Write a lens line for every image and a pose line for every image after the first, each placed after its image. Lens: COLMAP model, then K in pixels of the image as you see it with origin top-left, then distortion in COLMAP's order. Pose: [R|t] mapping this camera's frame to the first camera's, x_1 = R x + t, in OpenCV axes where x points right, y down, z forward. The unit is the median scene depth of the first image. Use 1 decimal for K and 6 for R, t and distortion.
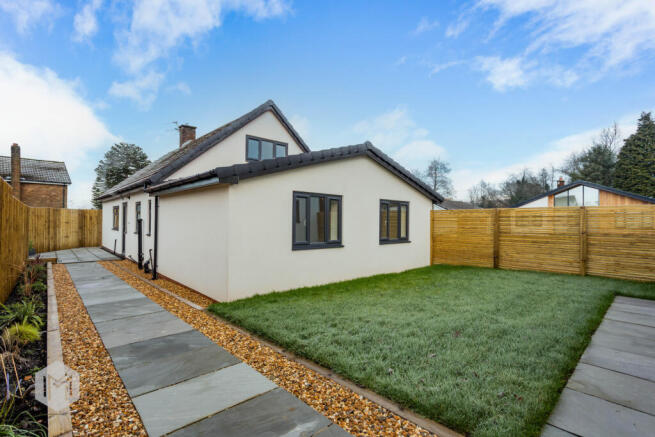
lens RADIAL K [[306.4, 0, 327.3], [0, 306.4, 215.3], [0, 0, 1]] dist [0.010971, -0.000249]
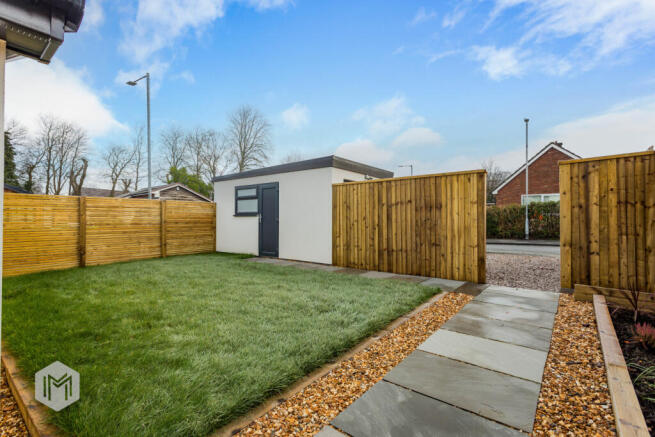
lens RADIAL K [[306.4, 0, 323.1], [0, 306.4, 217.0], [0, 0, 1]] dist [0.010971, -0.000249]
pose [[-0.146651, 0.004173, 0.989179, -0.717902], [-0.017852, 0.999817, -0.006864, 0.056123], [-0.989027, -0.018665, -0.146550, 0.883580]]
